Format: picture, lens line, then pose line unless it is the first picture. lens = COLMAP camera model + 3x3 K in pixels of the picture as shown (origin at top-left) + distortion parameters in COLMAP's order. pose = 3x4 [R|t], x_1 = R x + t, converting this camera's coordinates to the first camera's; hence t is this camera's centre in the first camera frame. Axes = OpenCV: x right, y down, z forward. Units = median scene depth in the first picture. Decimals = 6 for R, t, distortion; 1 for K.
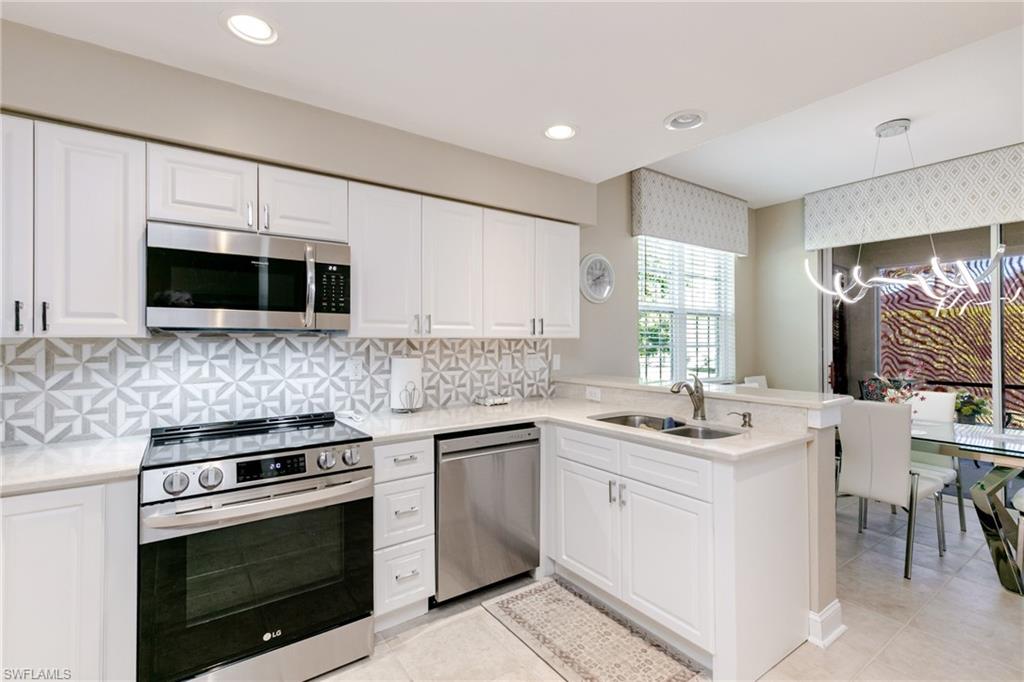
lens RADIAL K [[474.5, 0, 514.1], [0, 474.5, 337.9], [0, 0, 1]] dist [0.012893, -0.000014]
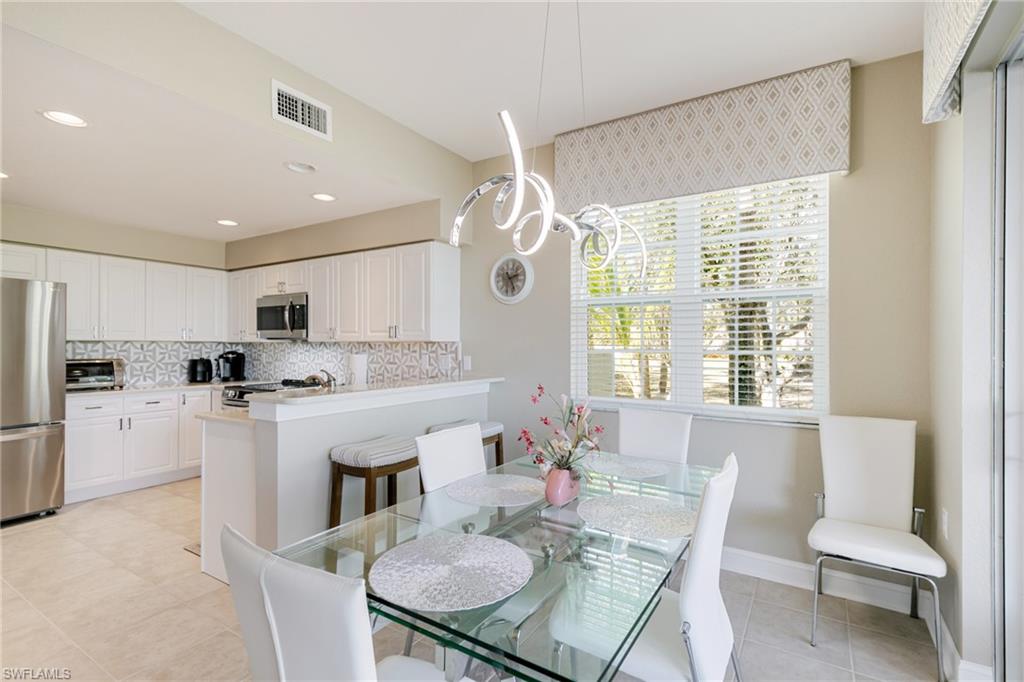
lens RADIAL K [[474.5, 0, 514.1], [0, 474.5, 337.9], [0, 0, 1]] dist [0.012893, -0.000014]
pose [[0.388728, -0.010343, -0.921294, 1.364698], [0.004514, 0.999946, -0.009321, 0.005066], [0.921341, -0.000536, 0.388754, 0.809009]]
